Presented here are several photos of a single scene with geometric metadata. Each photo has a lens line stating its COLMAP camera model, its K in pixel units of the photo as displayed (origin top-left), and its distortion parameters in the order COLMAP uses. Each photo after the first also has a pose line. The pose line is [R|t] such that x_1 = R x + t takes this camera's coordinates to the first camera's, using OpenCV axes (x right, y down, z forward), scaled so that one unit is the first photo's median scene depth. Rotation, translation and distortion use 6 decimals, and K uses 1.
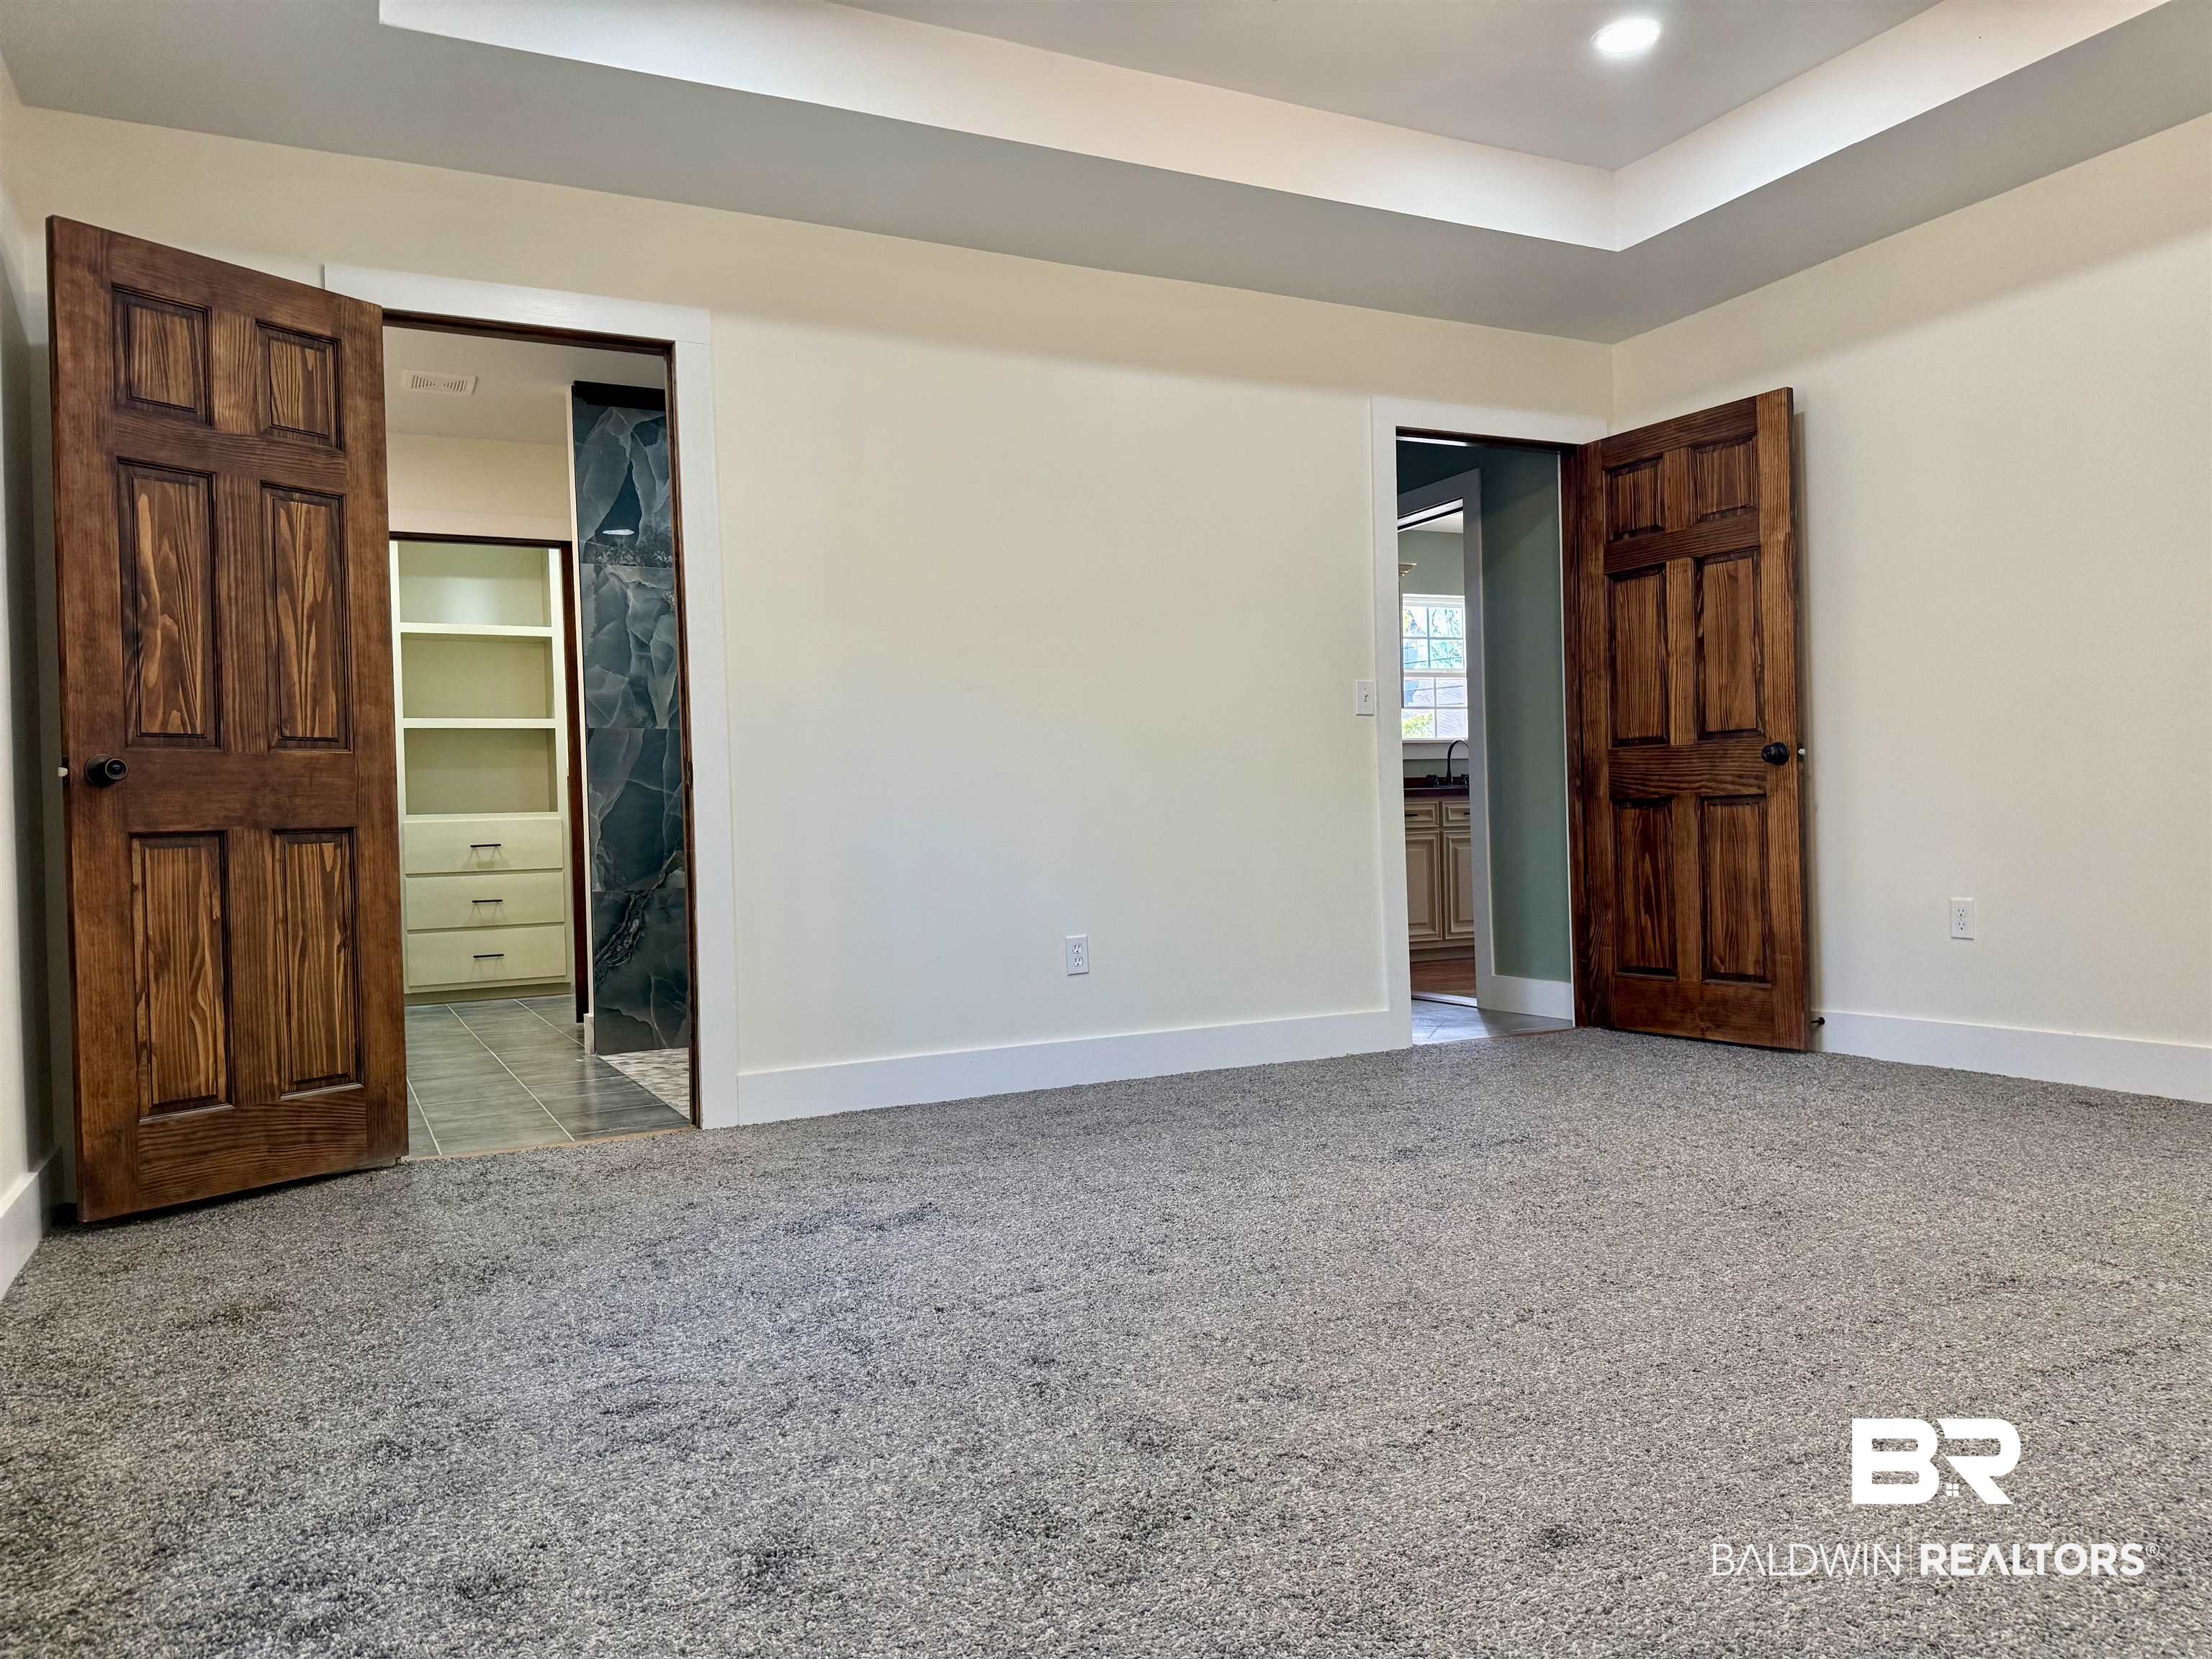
lens RADIAL K [[1569.2, 0, 1159.8], [0, 1569.2, 839.3], [0, 0, 1]] dist [0.011366, -0.002748]
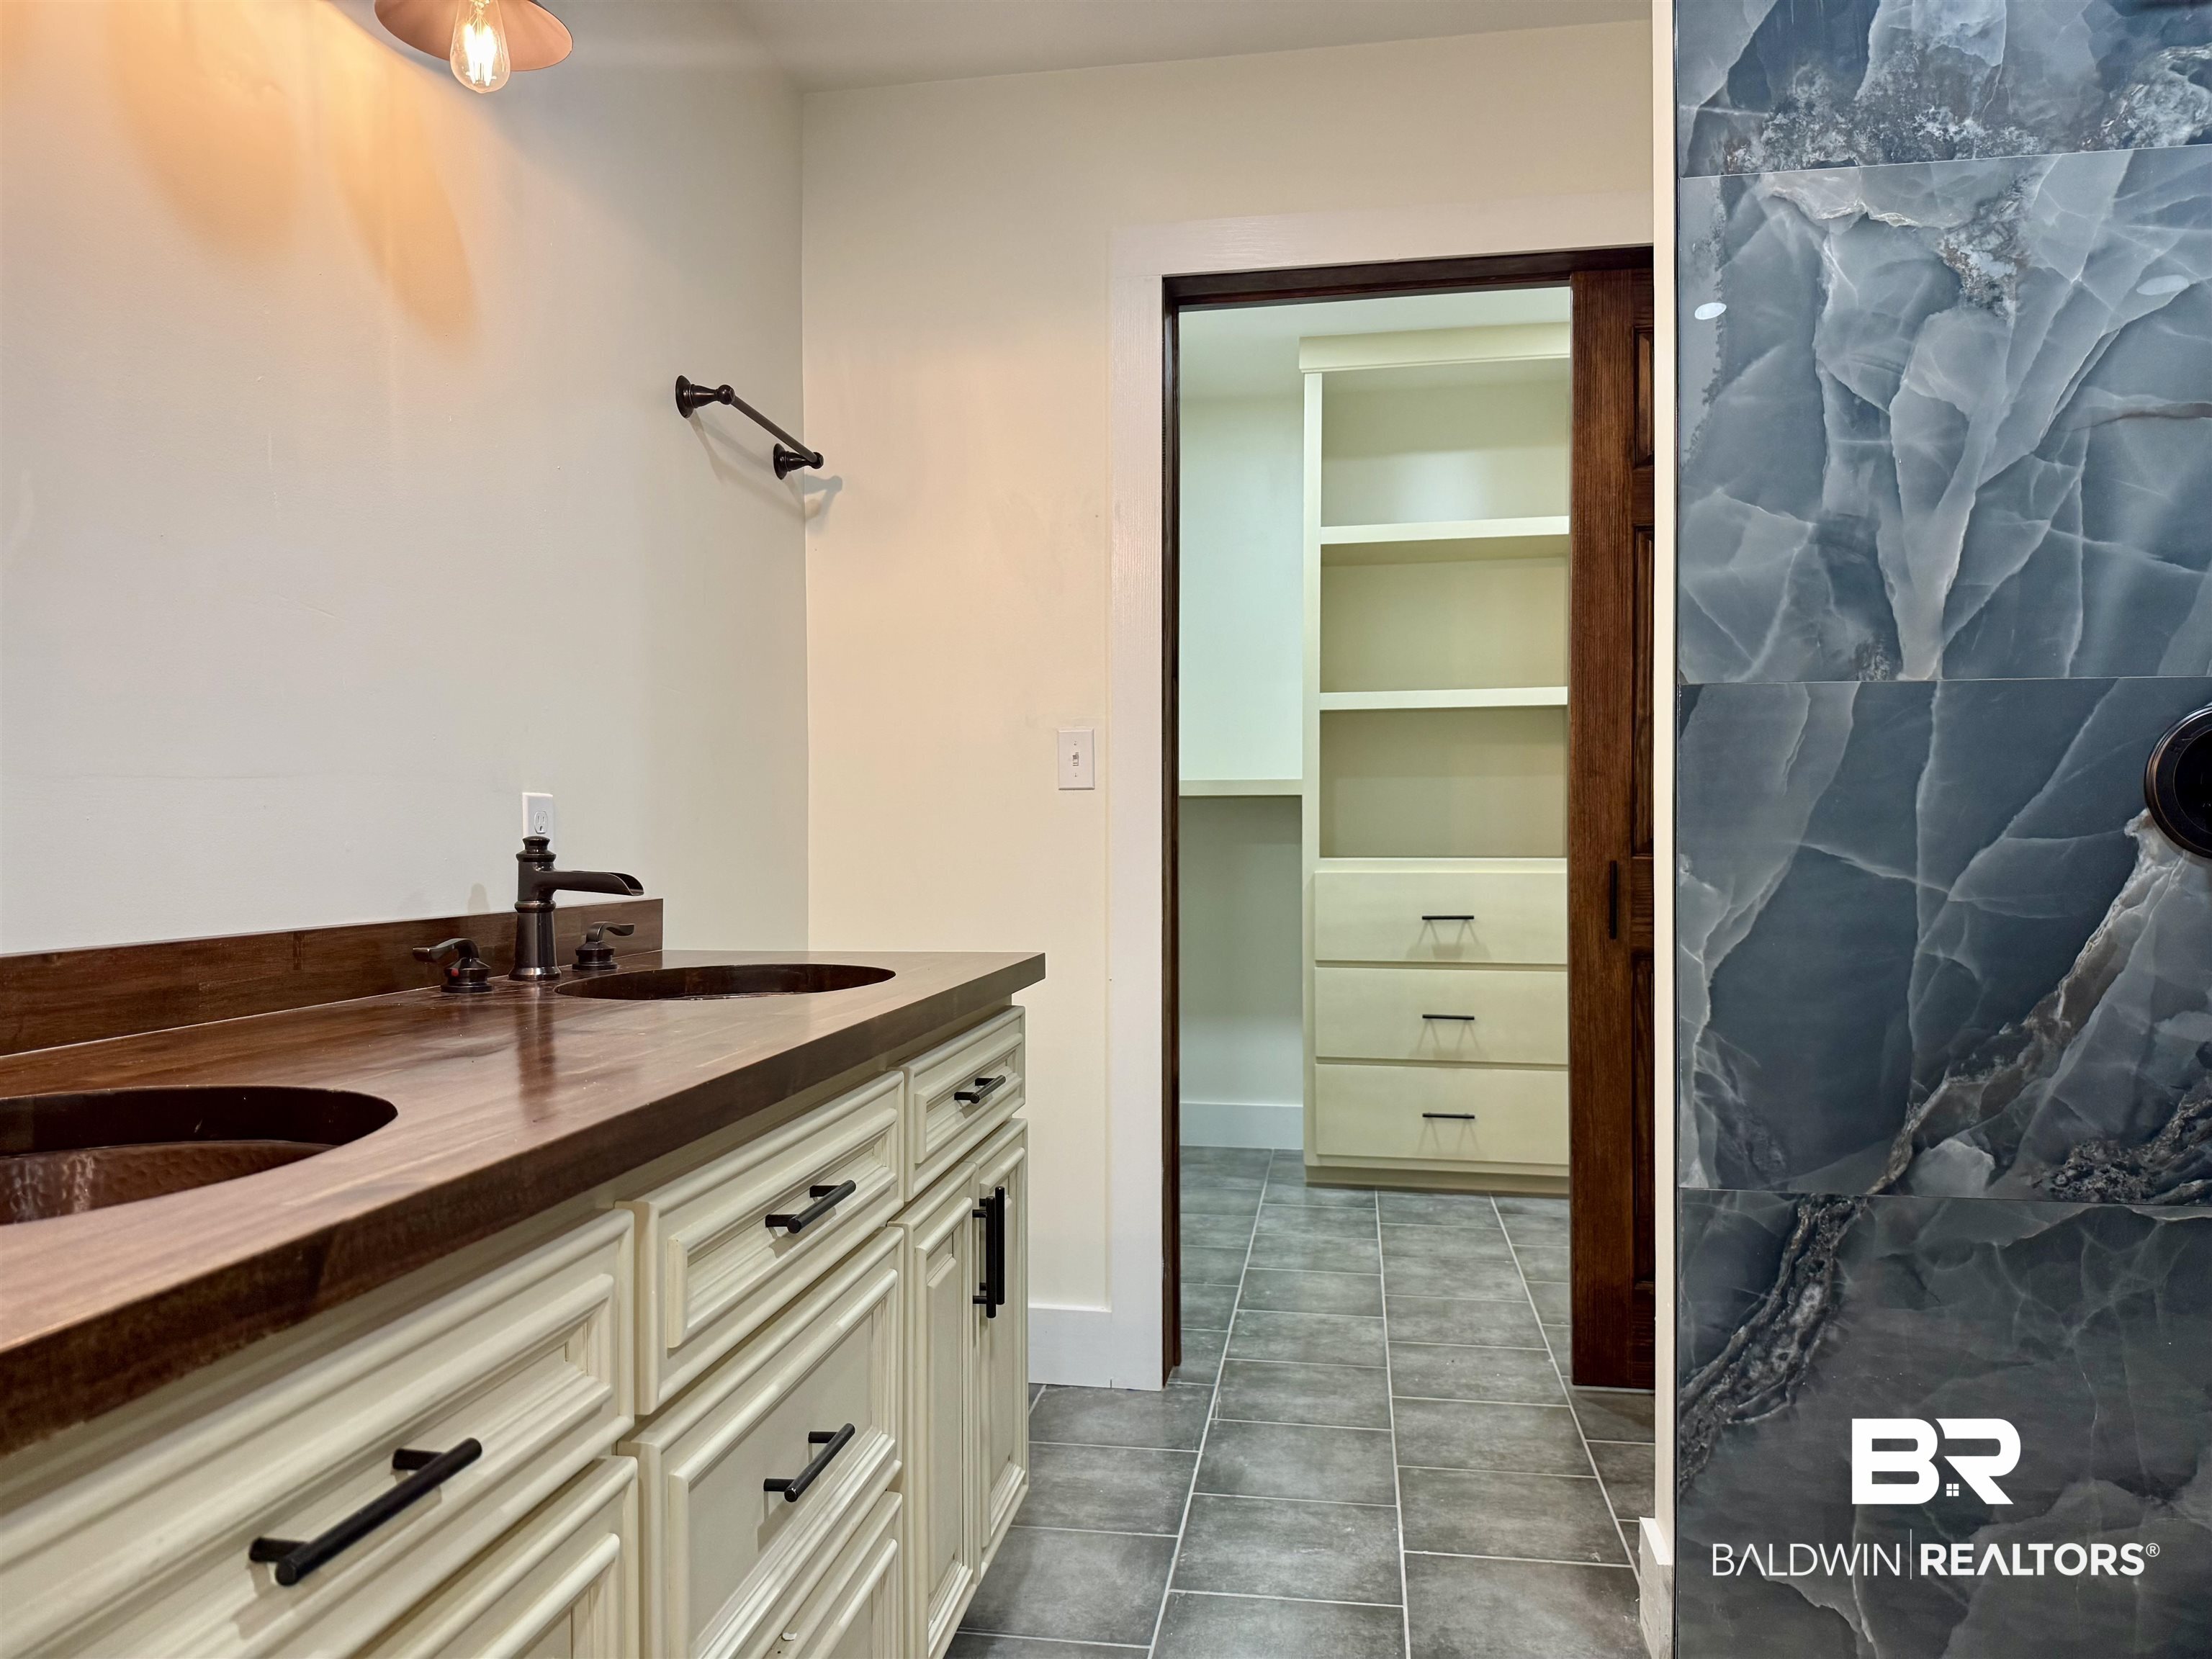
lens RADIAL K [[1569.2, 0, 1159.8], [0, 1569.2, 839.3], [0, 0, 1]] dist [0.011366, -0.002748]
pose [[0.812545, 0.035905, -0.581792, -0.258316], [-0.030681, 0.999352, 0.018825, -0.040571], [0.582090, 0.002554, 0.813120, 0.664045]]
